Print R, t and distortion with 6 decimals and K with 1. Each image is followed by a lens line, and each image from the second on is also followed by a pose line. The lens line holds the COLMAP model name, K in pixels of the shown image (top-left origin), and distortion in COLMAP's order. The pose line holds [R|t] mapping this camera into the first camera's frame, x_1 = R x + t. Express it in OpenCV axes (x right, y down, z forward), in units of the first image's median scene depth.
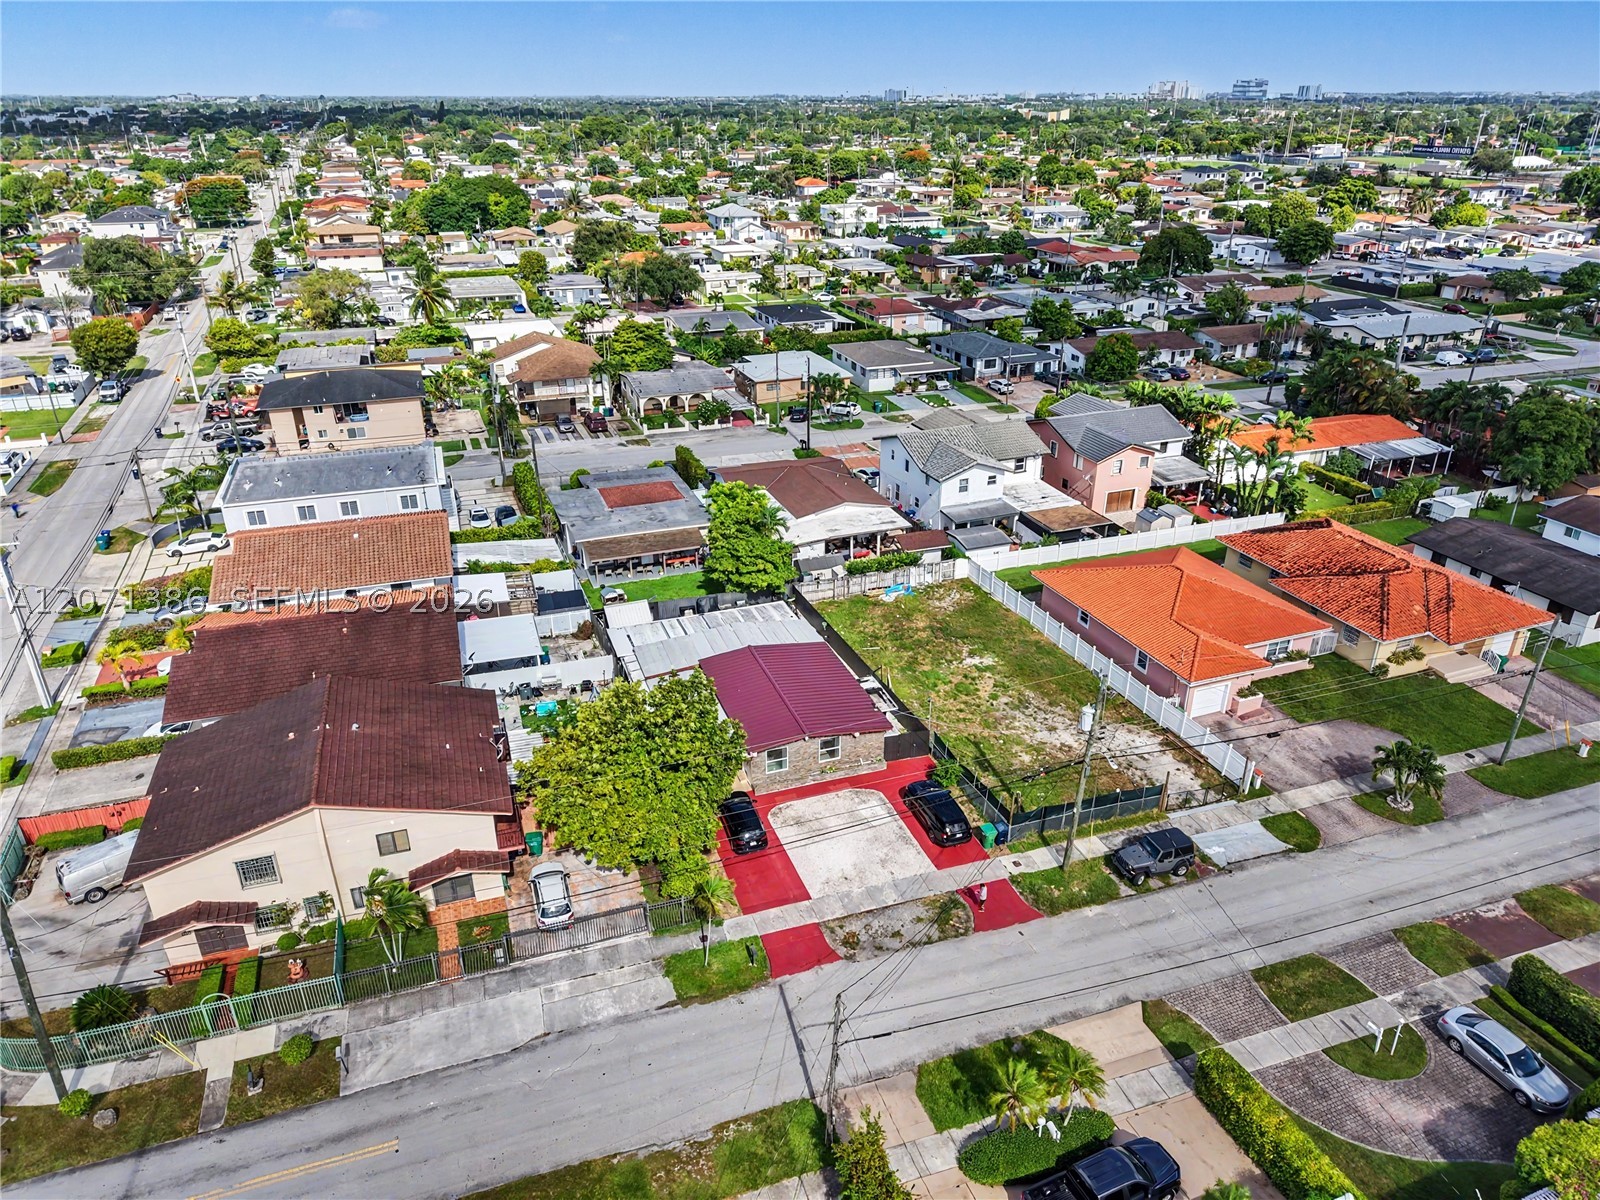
lens RADIAL K [[1063.5, 0, 801.1], [0, 1063.5, 605.2], [0, 0, 1]] dist [0.038165, -0.036325]
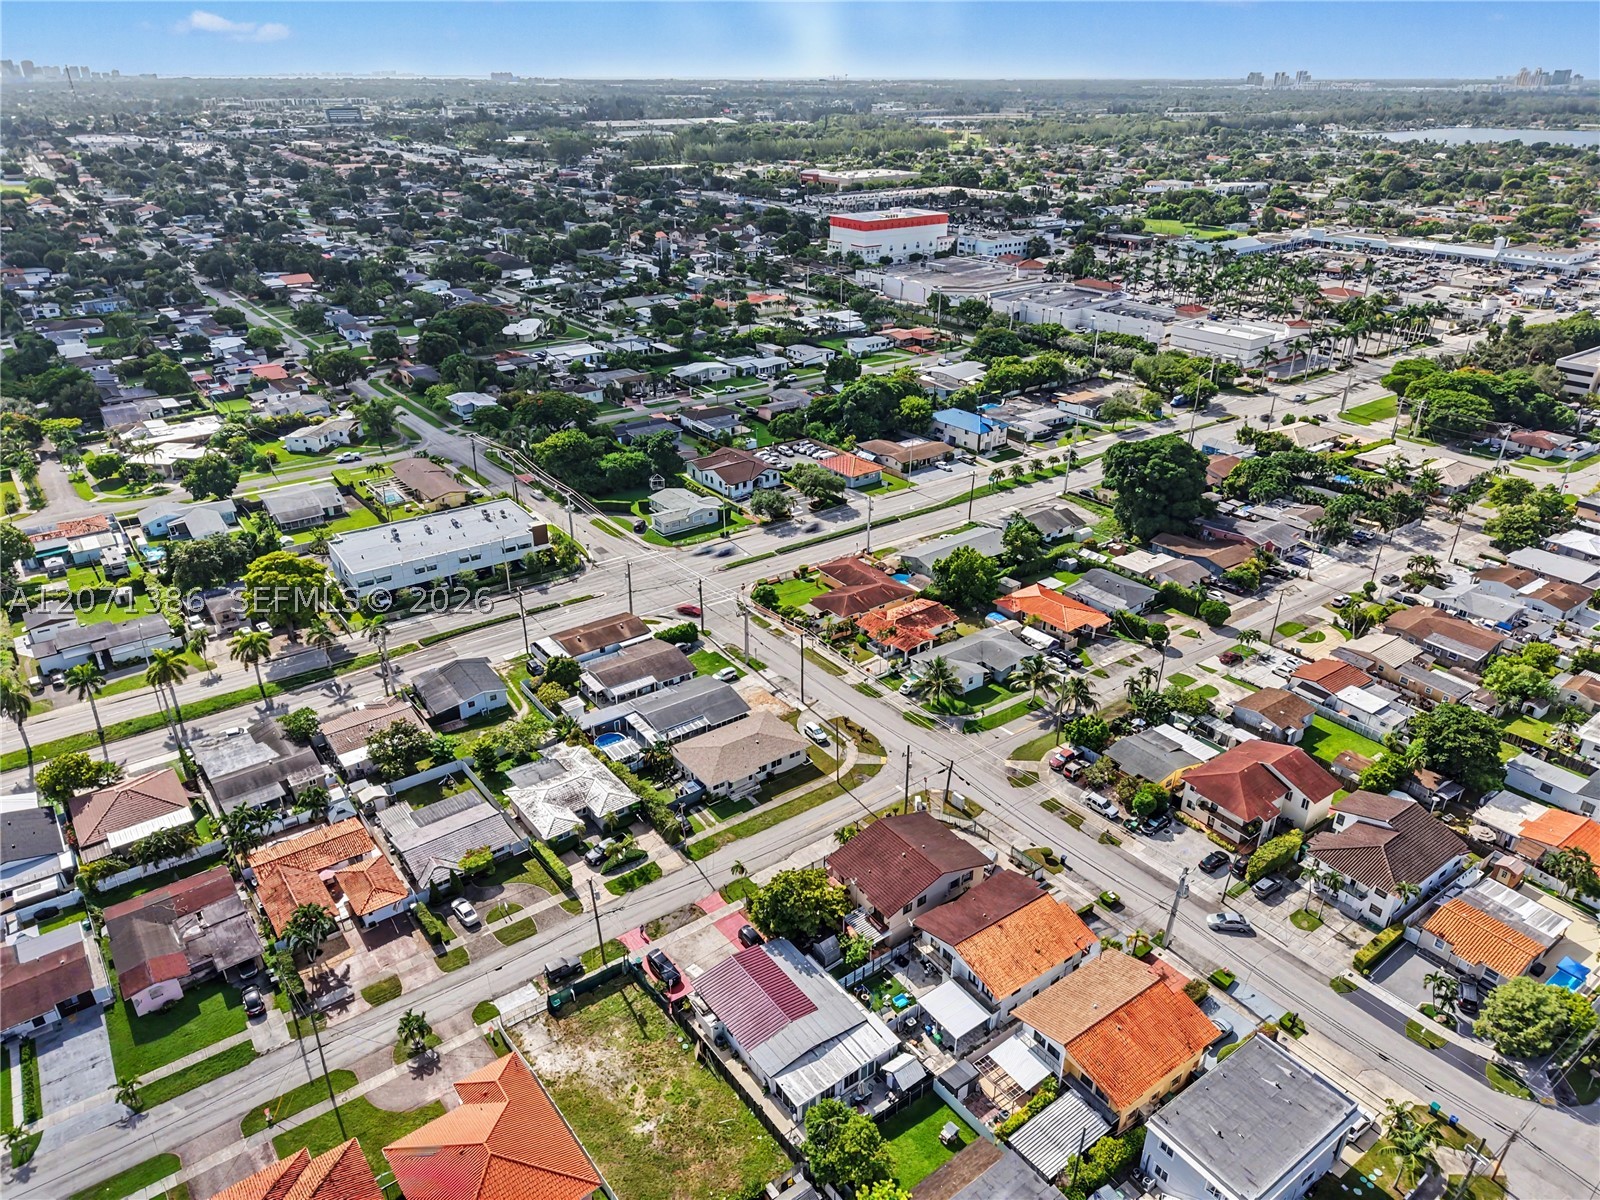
lens RADIAL K [[1063.5, 0, 801.9], [0, 1063.5, 603.4], [0, 0, 1]] dist [0.038165, -0.036325]
pose [[-0.956993, 0.128308, -0.260196, 0.226503], [-0.126310, 0.623136, 0.771847, -1.325614], [0.261172, 0.771517, -0.580130, 1.224395]]
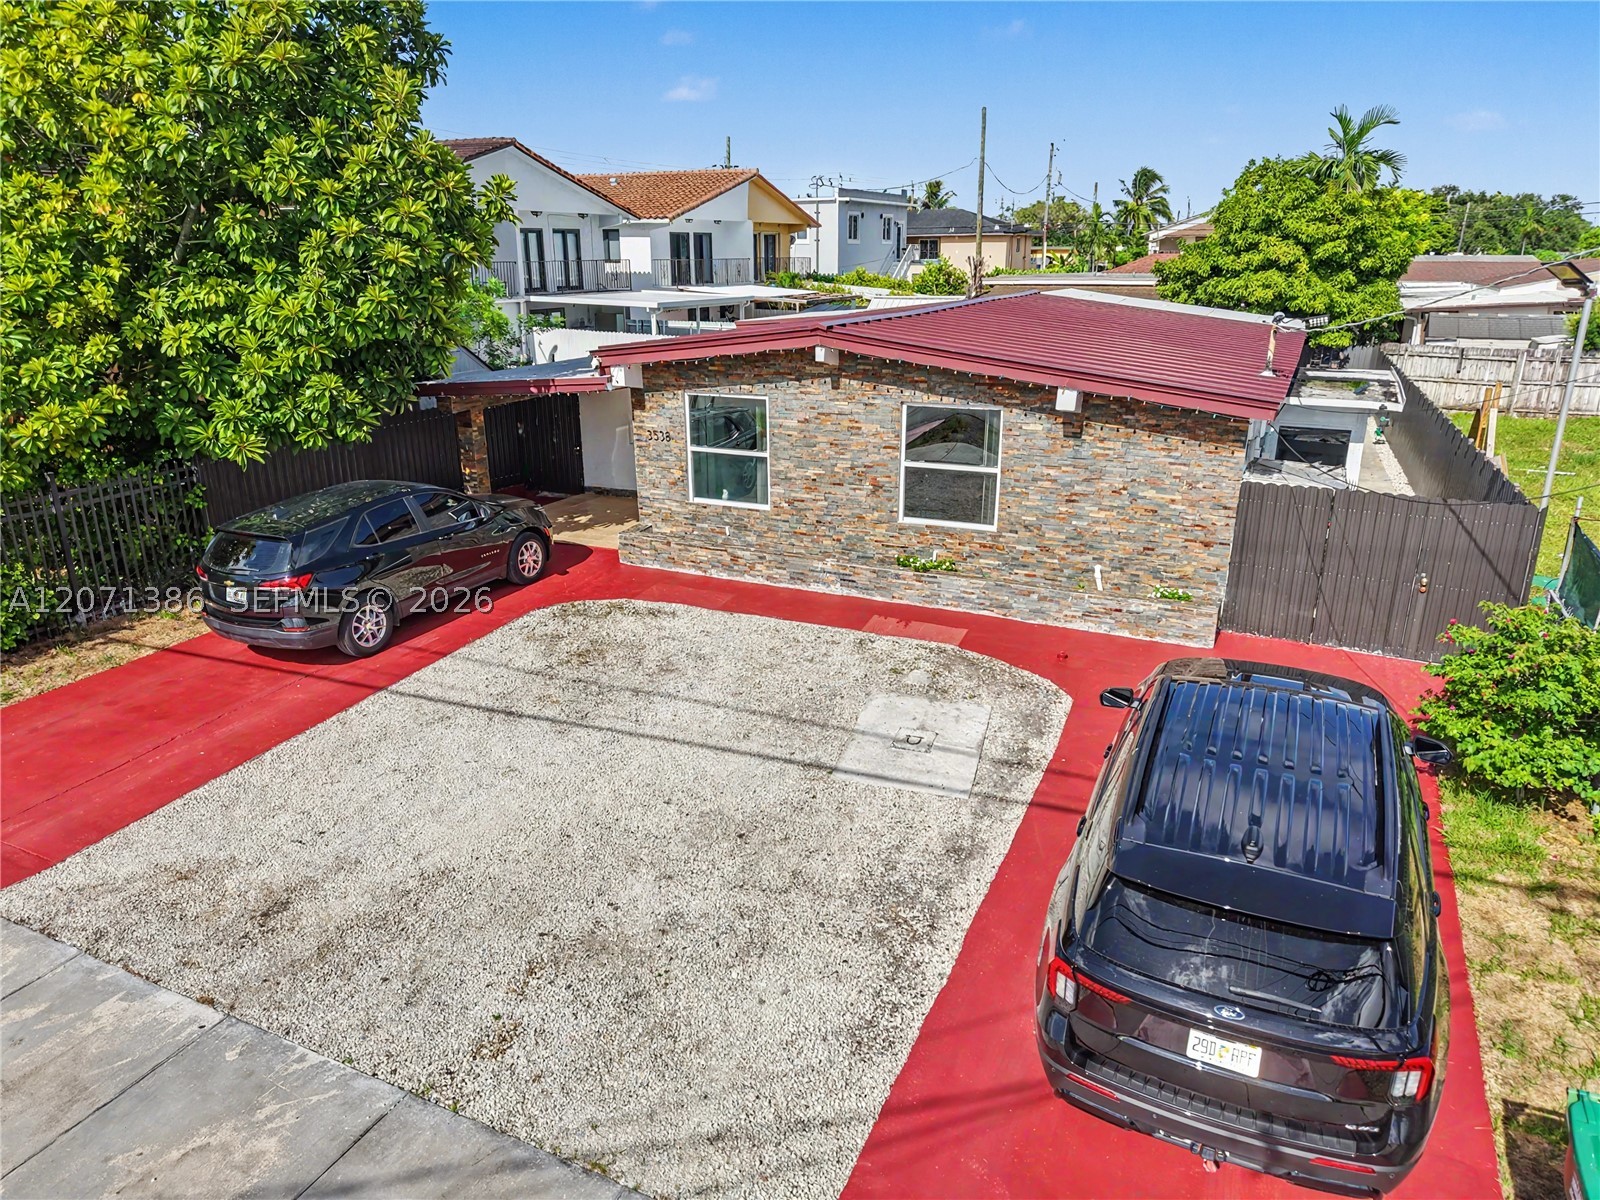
lens RADIAL K [[1063.5, 0, 798.6], [0, 1063.5, 607.0], [0, 0, 1]] dist [0.038165, -0.036325]
pose [[0.711324, 0.221635, -0.667005, 0.119555], [-0.300789, 0.953683, -0.003881, 0.130855], [0.635251, 0.203389, 0.745043, 0.617504]]
